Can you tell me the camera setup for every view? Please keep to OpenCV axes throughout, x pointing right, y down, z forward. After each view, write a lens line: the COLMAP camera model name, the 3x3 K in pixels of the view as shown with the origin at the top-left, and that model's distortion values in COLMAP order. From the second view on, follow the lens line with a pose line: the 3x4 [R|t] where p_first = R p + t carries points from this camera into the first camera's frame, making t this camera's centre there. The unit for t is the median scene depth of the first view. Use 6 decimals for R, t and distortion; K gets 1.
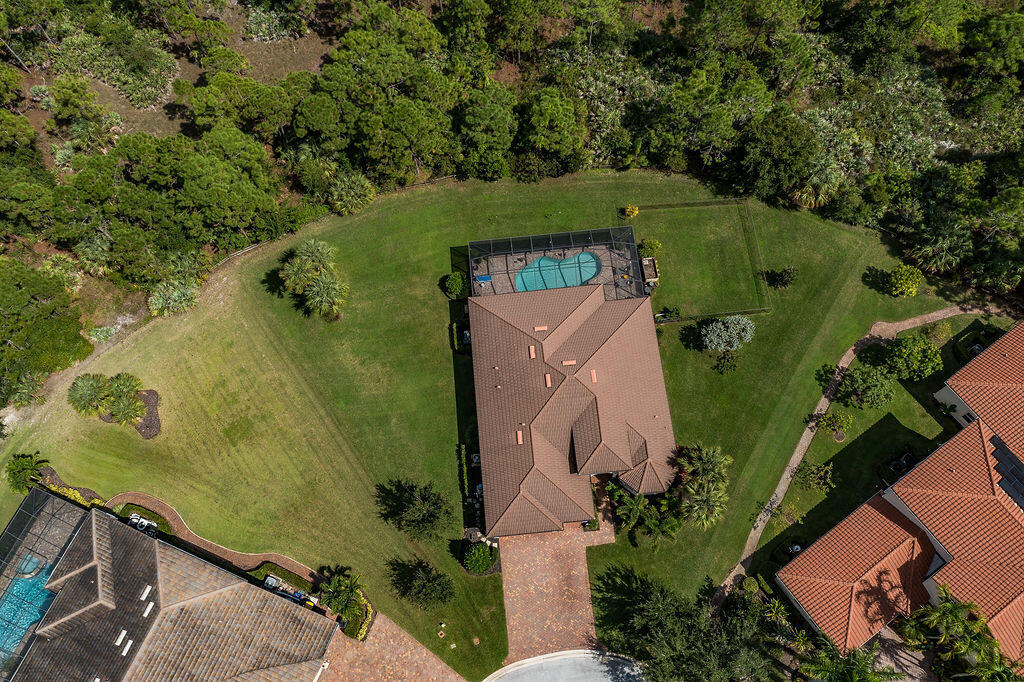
lens RADIAL K [[790.9, 0, 512.0], [0, 790.9, 341.0], [0, 0, 1]] dist [-0.005278, -0.005721]
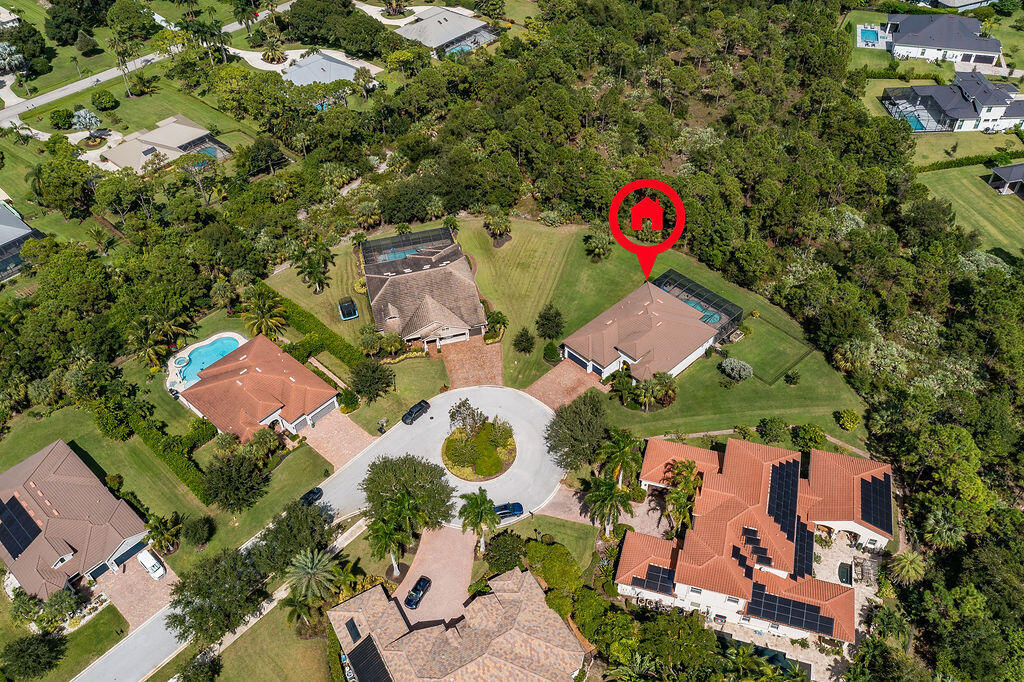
lens RADIAL K [[796.6, 0, 512.0], [0, 796.6, 341.0], [0, 0, 1]] dist [0.002093, -0.000036]
pose [[0.614266, 0.558252, -0.557702, 0.925446], [-0.728974, 0.672044, -0.130202, 0.547781], [0.302115, 0.486529, 0.819766, -0.632811]]
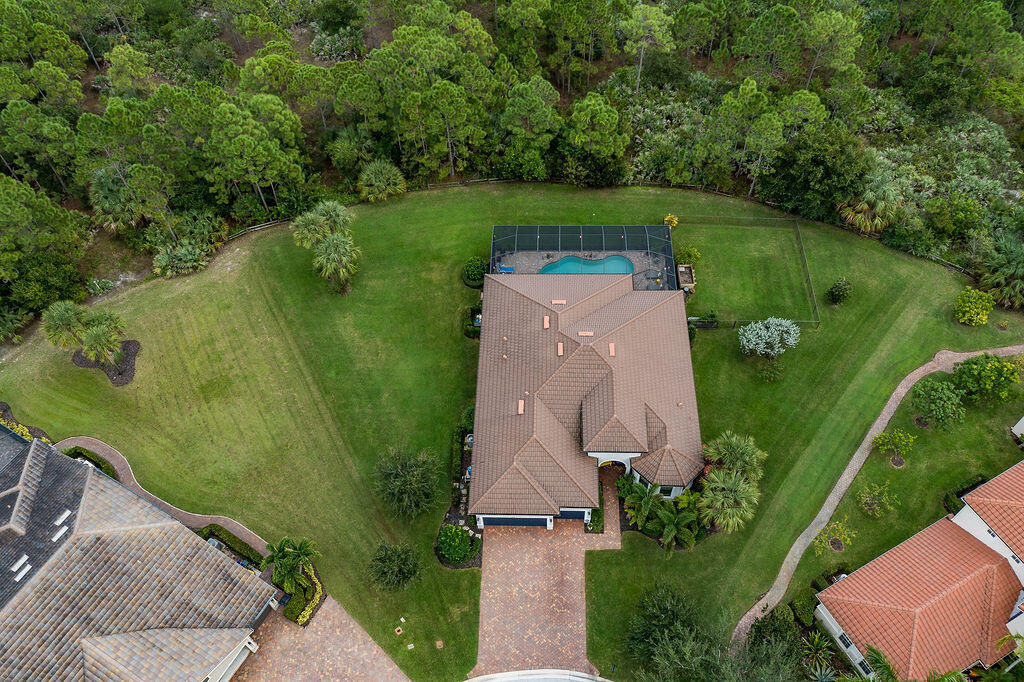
lens RADIAL K [[796.6, 0, 512.0], [0, 796.6, 341.0], [0, 0, 1]] dist [0.002093, -0.000036]
pose [[0.992284, 0.101013, -0.071893, 0.052002], [-0.115394, 0.964501, -0.237532, 0.243610], [0.045347, 0.243995, 0.968716, 0.120469]]
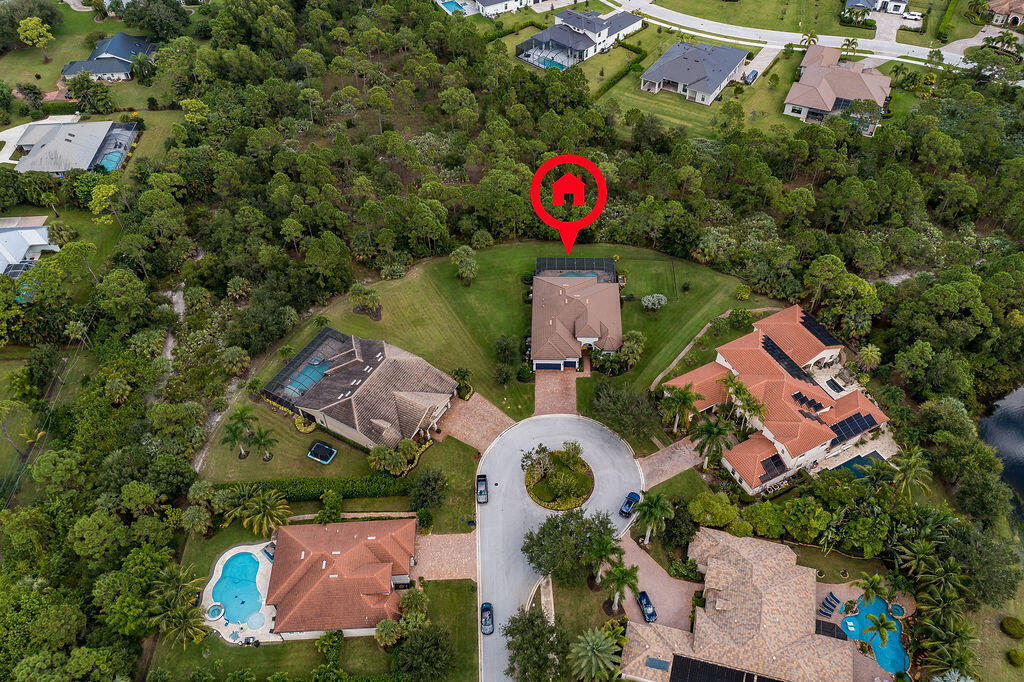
lens RADIAL K [[796.6, 0, 512.0], [0, 796.6, 341.0], [0, 0, 1]] dist [0.002093, -0.000036]
pose [[0.991217, 0.103363, -0.082490, 0.084412], [-0.126002, 0.927554, -0.351805, 0.892426], [0.040150, 0.359109, 0.932432, -0.970483]]
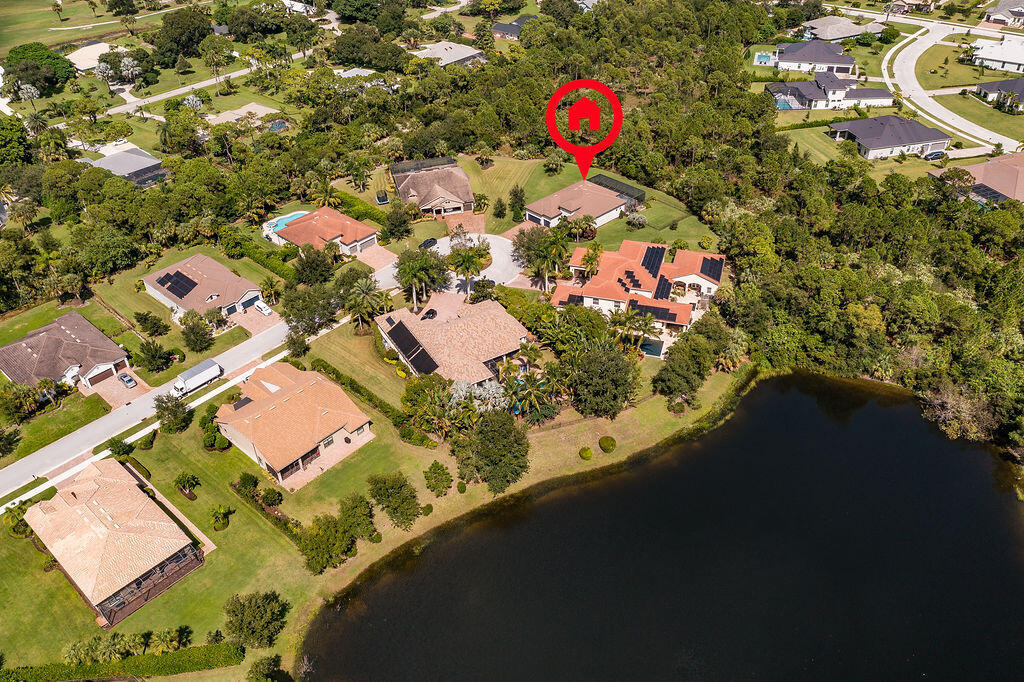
lens RADIAL K [[796.6, 0, 512.0], [0, 796.6, 341.0], [0, 0, 1]] dist [0.002093, -0.000036]
pose [[0.611293, 0.484392, -0.625848, 1.923345], [-0.731005, 0.648605, -0.211999, 1.154560], [0.303237, 0.587091, 0.750580, -0.925936]]
